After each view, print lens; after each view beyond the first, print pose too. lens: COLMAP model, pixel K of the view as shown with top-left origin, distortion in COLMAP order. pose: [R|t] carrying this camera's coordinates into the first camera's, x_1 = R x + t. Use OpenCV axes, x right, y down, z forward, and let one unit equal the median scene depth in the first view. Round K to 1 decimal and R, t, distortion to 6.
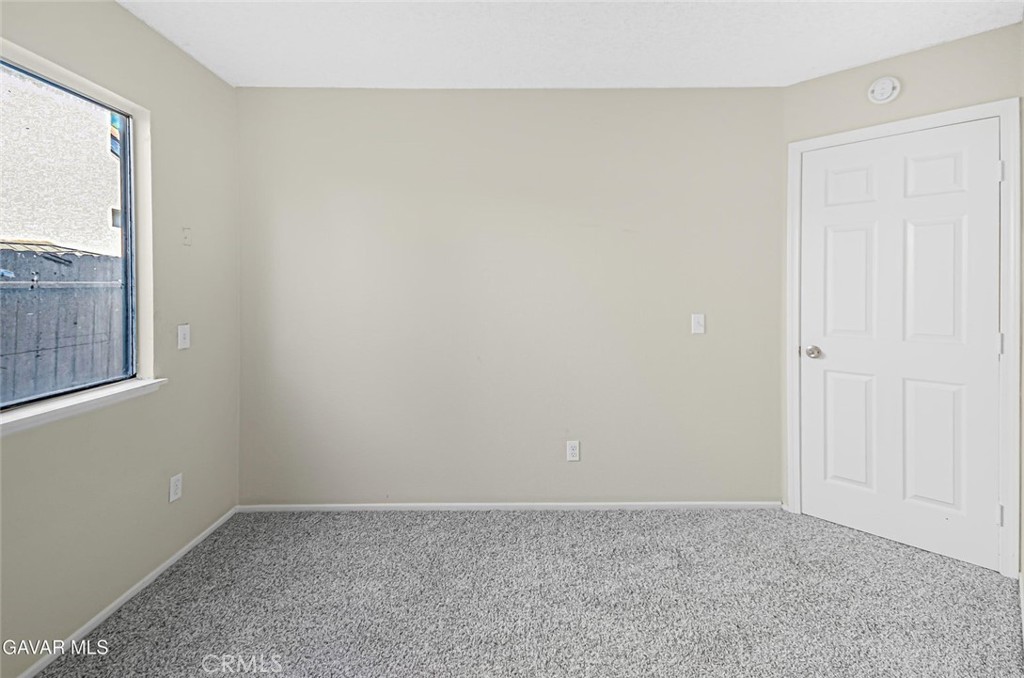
lens RADIAL K [[444.0, 0, 505.4], [0, 444.0, 288.7], [0, 0, 1]] dist [0.002092, 0.000453]
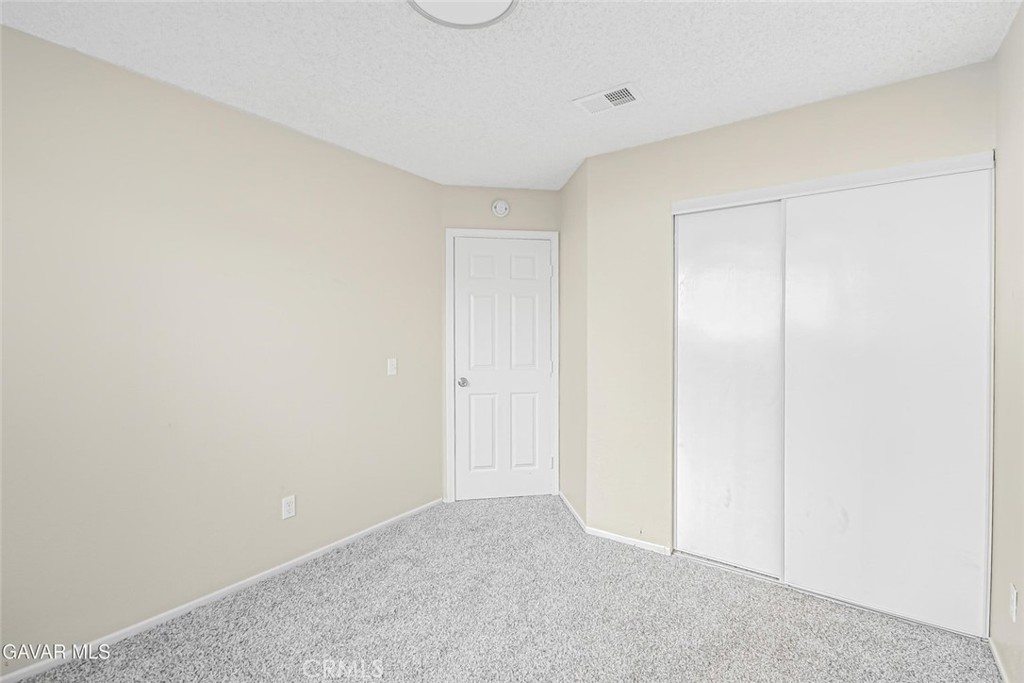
lens RADIAL K [[444.0, 0, 514.9], [0, 444.0, 332.5], [0, 0, 1]] dist [0.002092, 0.000453]
pose [[0.593908, 0.003806, 0.804524, -0.352990], [-0.001627, 0.999992, -0.003530, -0.009394], [-0.804532, 0.000788, 0.593909, 0.041368]]
